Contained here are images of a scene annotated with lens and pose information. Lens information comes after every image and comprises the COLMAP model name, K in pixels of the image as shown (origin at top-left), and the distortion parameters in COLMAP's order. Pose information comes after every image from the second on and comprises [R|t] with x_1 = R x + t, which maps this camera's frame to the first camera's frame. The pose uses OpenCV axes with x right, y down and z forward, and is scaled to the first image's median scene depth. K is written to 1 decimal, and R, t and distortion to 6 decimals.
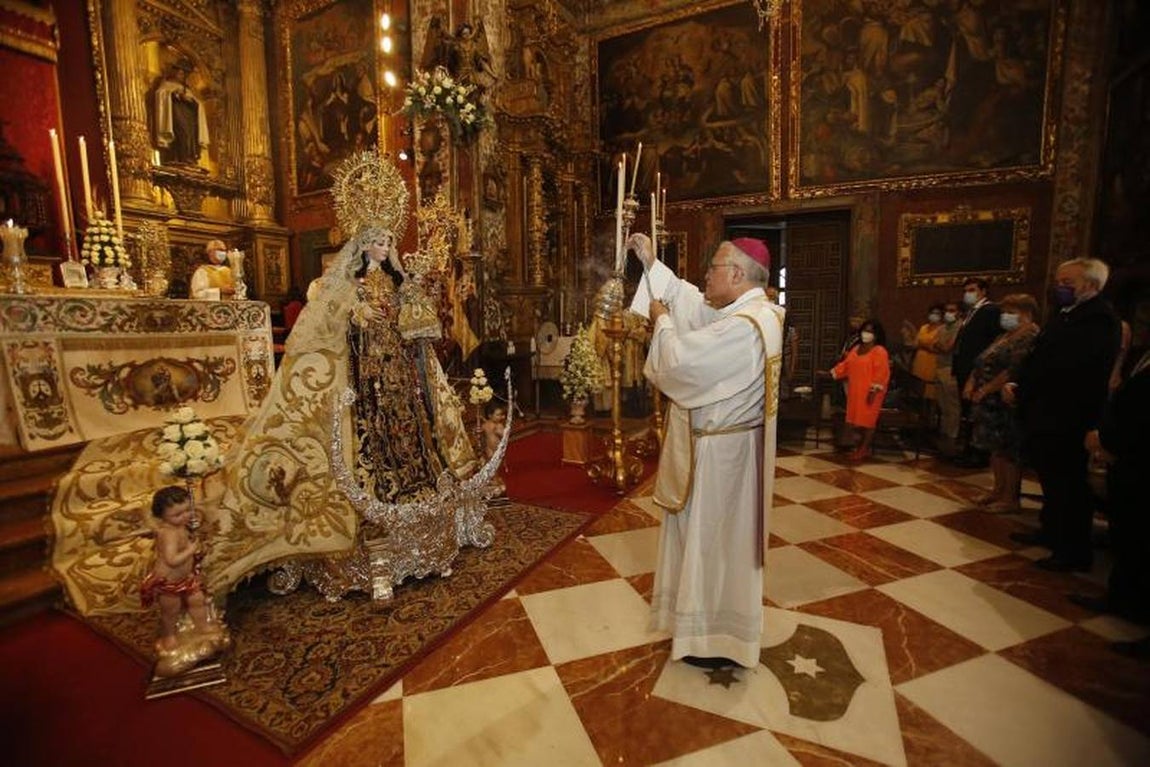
lens RADIAL K [[520.2, 0, 570.3], [0, 520.2, 383.9], [0, 0, 1]] dist [-0.079012, 0.033942]
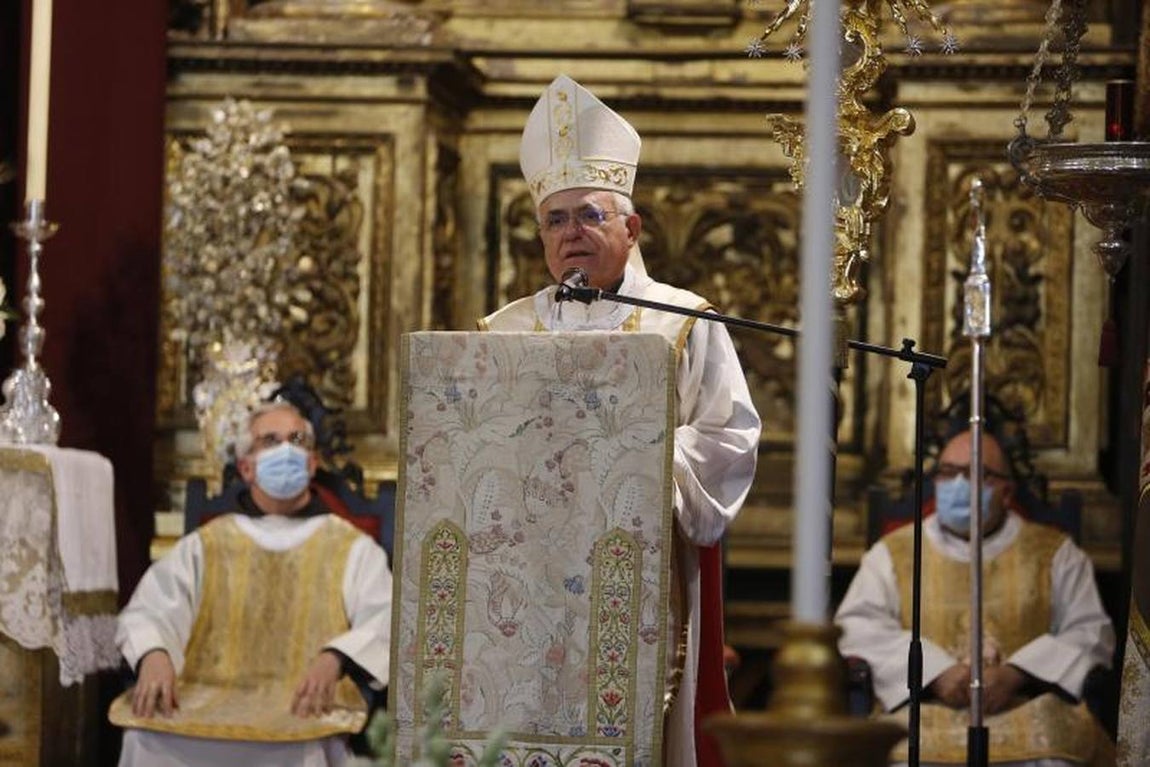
lens RADIAL K [[4533.2, 0, 573.1], [0, 4533.2, 383.9], [0, 0, 1]] dist [0.450011, 0.566067]
pose [[0.370083, -0.025884, -0.928638, 1.472127], [-0.136069, 0.987321, -0.081746, -0.126890], [0.918980, 0.156612, 0.361869, 0.749738]]
